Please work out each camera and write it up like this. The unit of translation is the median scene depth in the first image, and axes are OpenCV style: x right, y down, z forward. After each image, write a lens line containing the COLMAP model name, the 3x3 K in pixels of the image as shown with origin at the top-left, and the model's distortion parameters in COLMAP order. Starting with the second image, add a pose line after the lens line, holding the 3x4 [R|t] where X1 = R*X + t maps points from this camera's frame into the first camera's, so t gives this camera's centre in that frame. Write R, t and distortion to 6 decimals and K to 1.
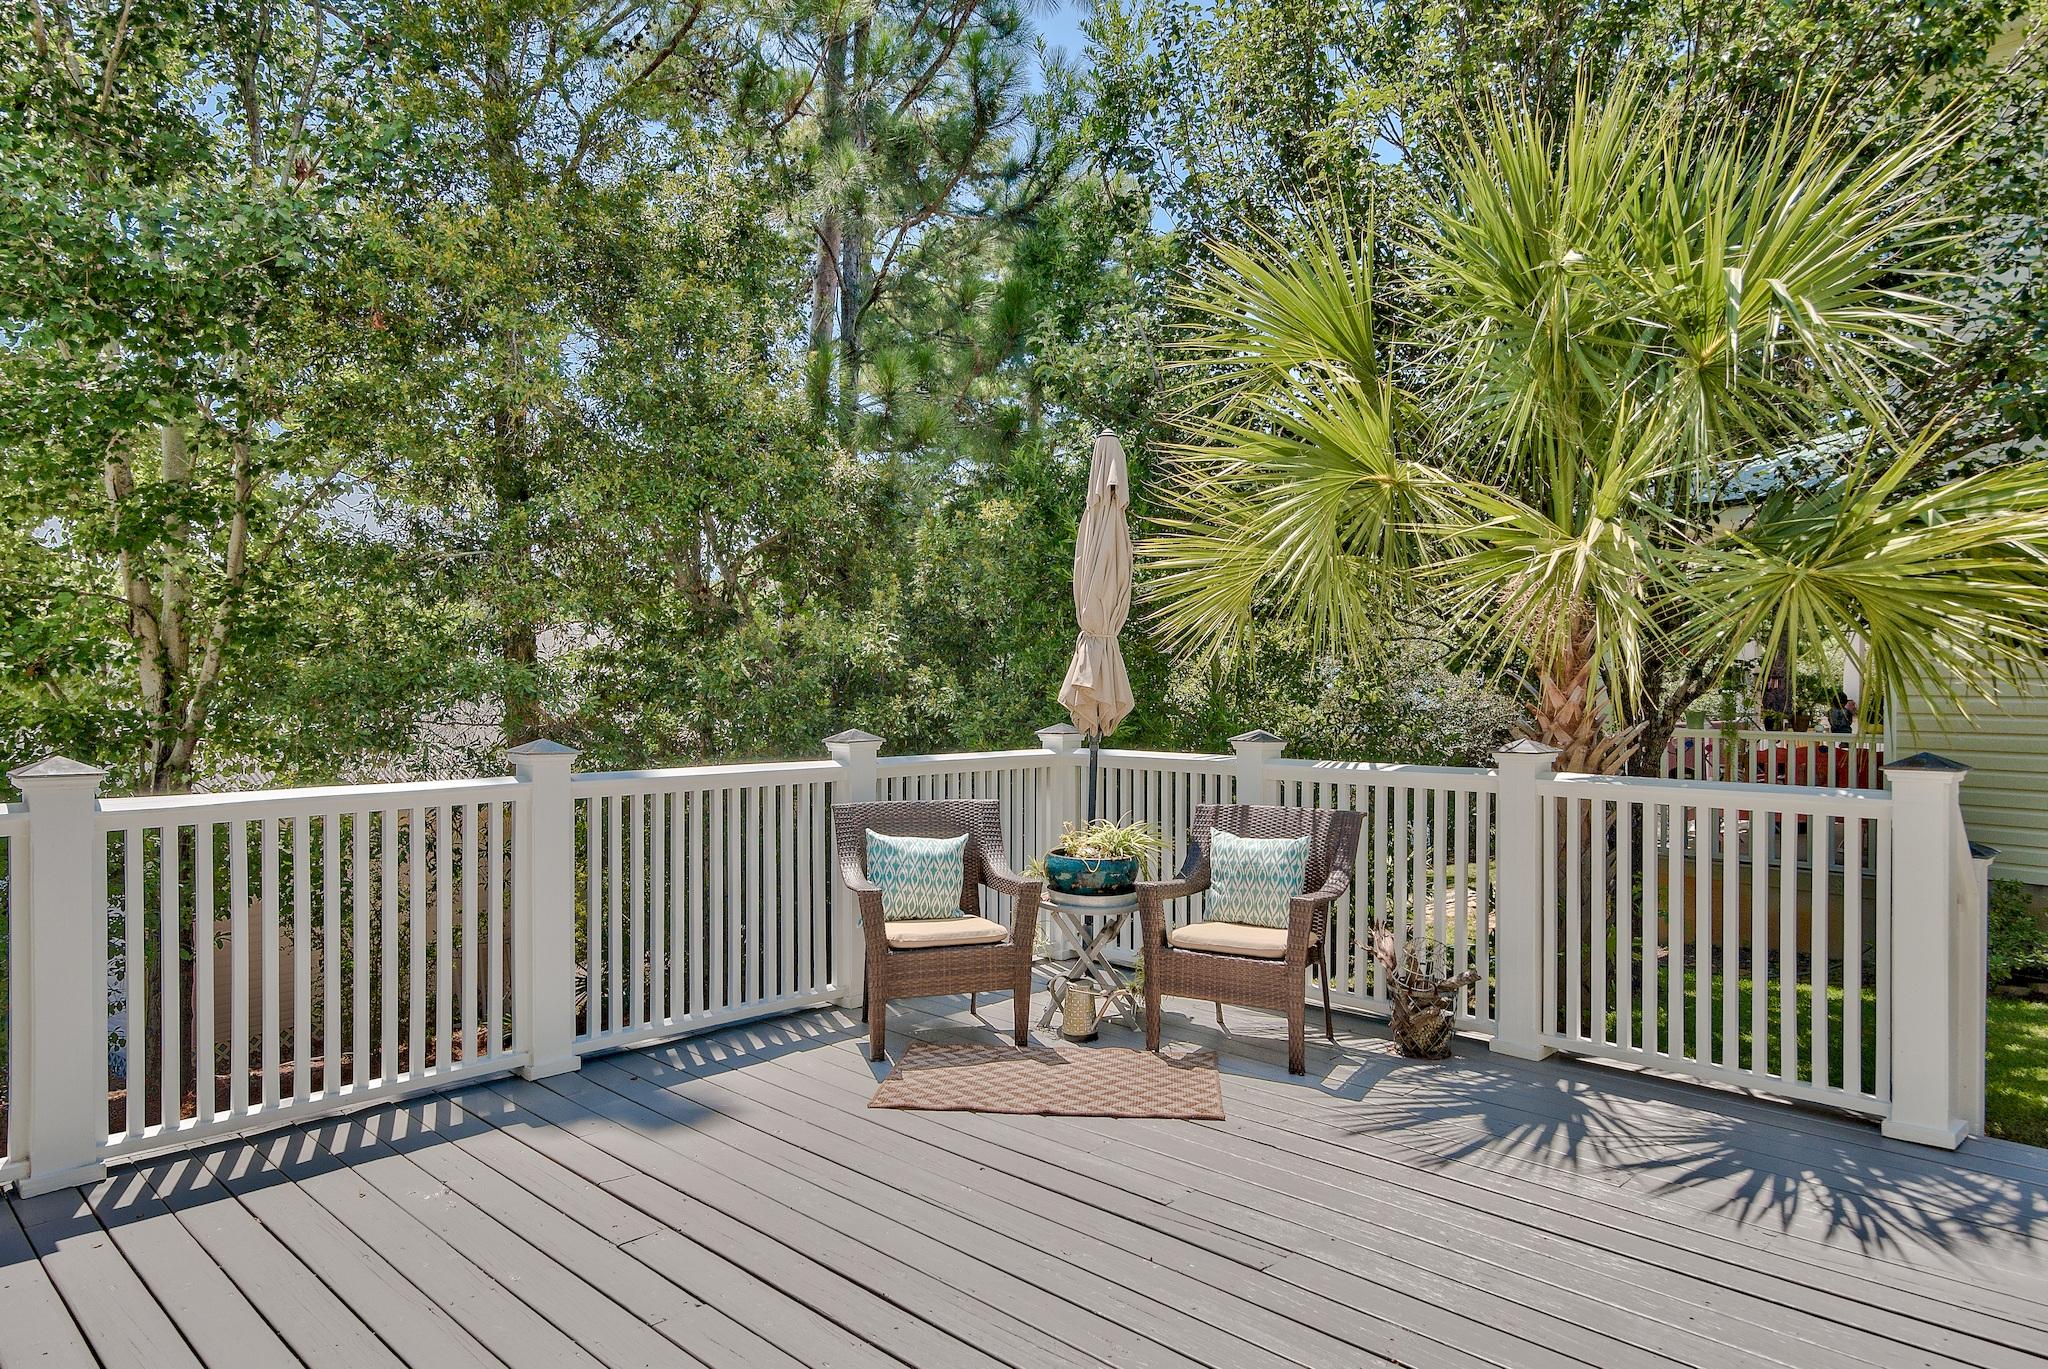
lens RADIAL K [[1308.1, 0, 1025.1], [0, 1308.1, 689.3], [0, 0, 1]] dist [-0.007217, -0.000198]
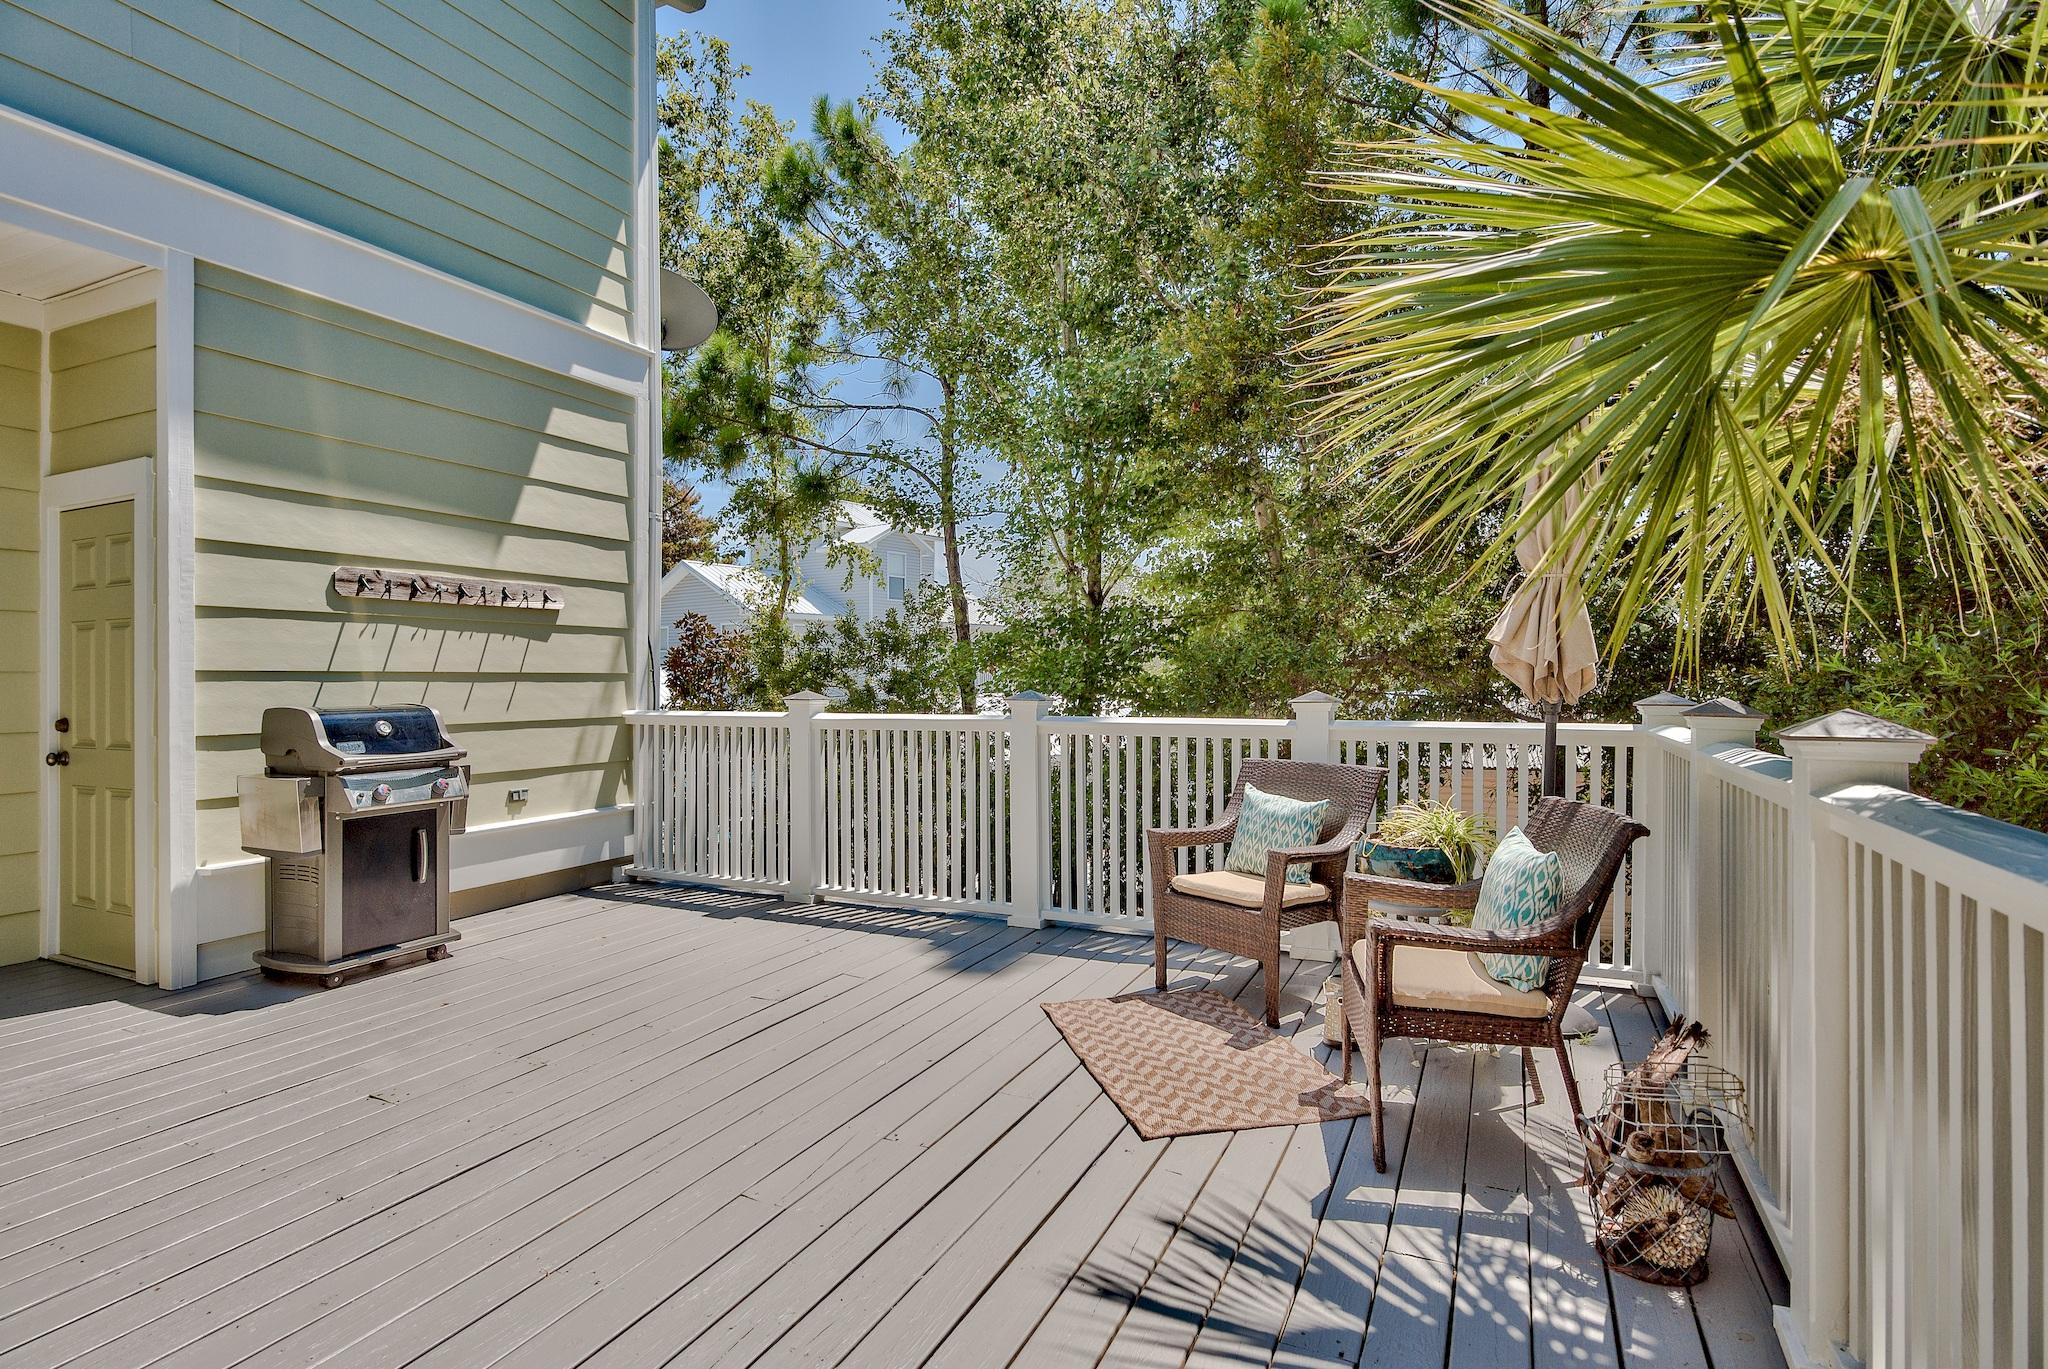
lens RADIAL K [[1013.4, 0, 1024.3], [0, 1013.4, 678.5], [0, 0, 1]] dist [-0.006462, -0.000688]
pose [[0.326502, 0.000189, -0.945197, 0.681694], [0.004894, 0.999986, 0.001890, 0.023207], [0.945184, -0.005243, 0.326496, 0.647060]]
